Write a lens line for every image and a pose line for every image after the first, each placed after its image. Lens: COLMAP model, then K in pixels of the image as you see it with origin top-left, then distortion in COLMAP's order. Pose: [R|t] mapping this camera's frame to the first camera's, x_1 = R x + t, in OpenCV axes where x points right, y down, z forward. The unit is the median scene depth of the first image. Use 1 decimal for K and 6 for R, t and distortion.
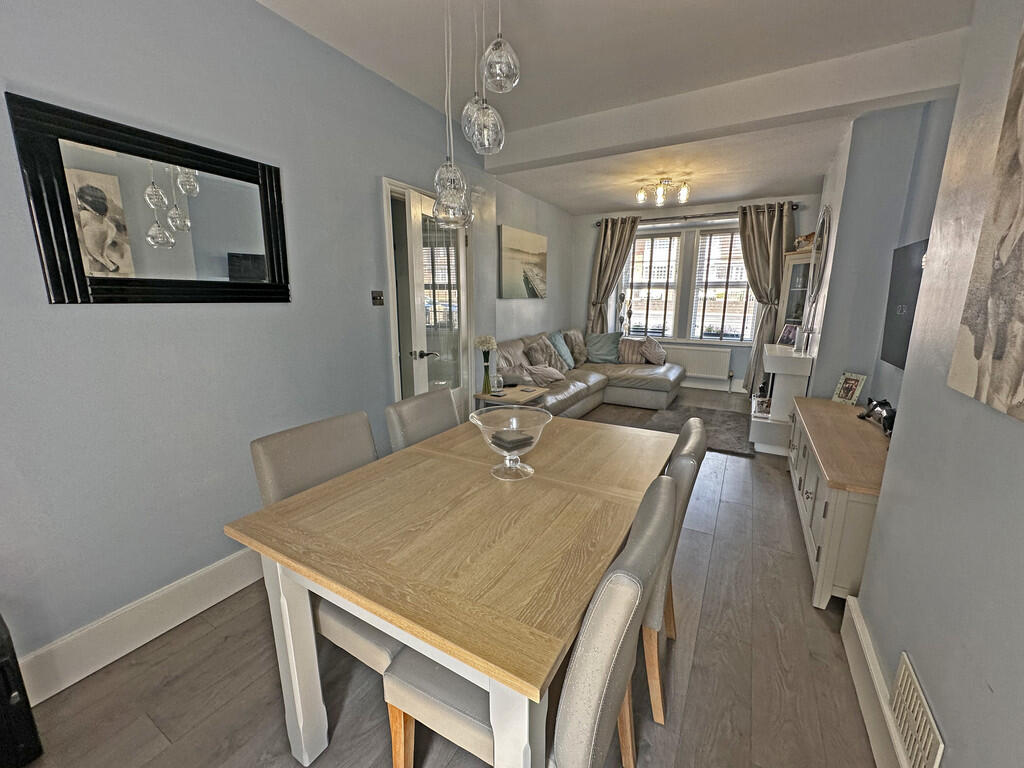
lens RADIAL K [[410.3, 0, 511.0], [0, 410.3, 384.1], [0, 0, 1]] dist [-0.001128, 0.000034]
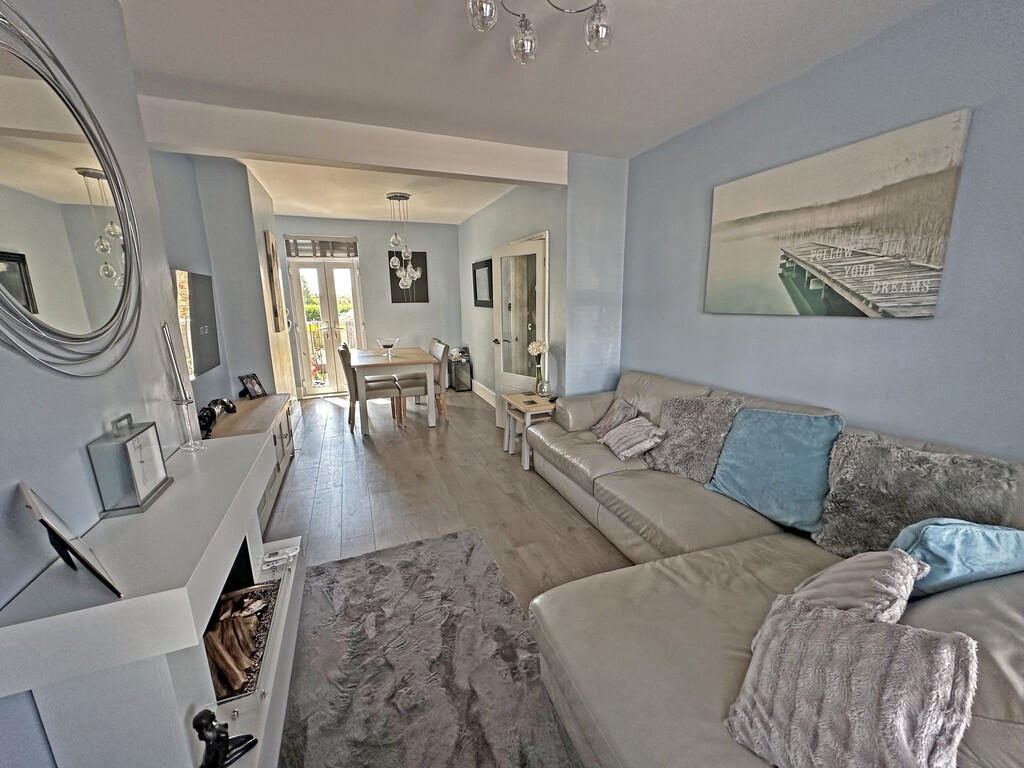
lens RADIAL K [[410.3, 0, 512.8], [0, 410.3, 386.7], [0, 0, 1]] dist [-0.001128, 0.000034]
pose [[-0.620098, 0.174144, -0.764953, 0.525809], [-0.149918, 0.930781, 0.333424, -0.221781], [0.770067, 0.321436, -0.551068, 0.957227]]
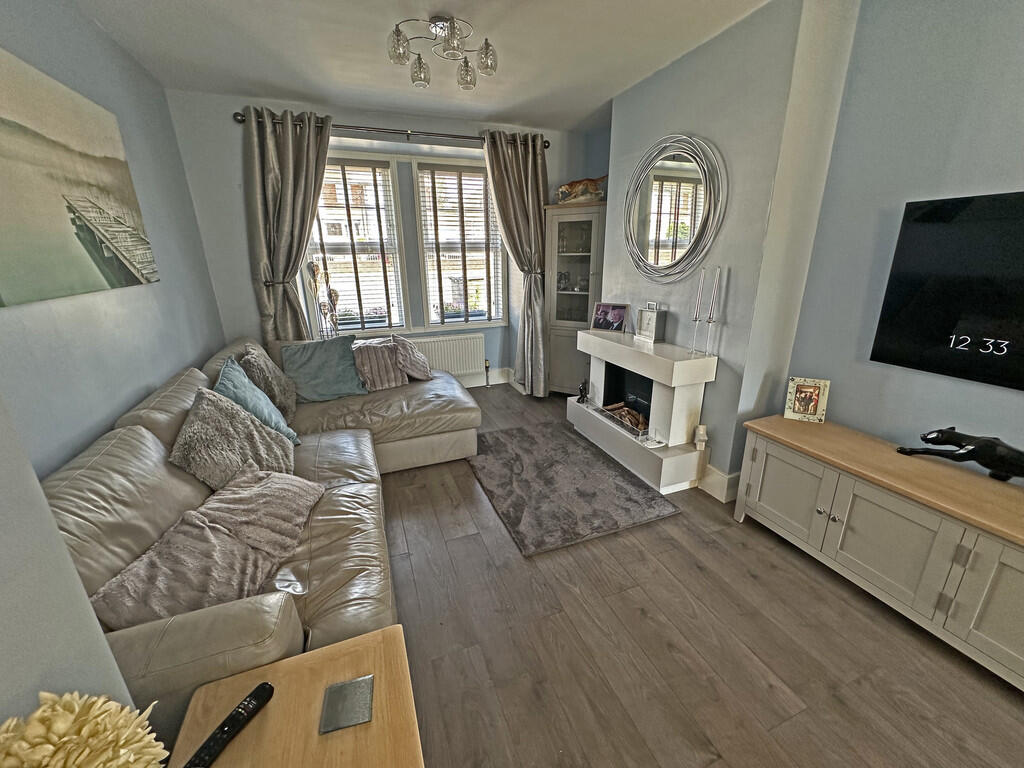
lens RADIAL K [[410.3, 0, 513.6], [0, 410.3, 381.0], [0, 0, 1]] dist [-0.001128, 0.000034]
pose [[0.625203, -0.243173, 0.741612, -0.019137], [0.176106, 0.969670, 0.169490, -0.123685], [-0.760334, 0.024637, 0.649065, 0.482736]]
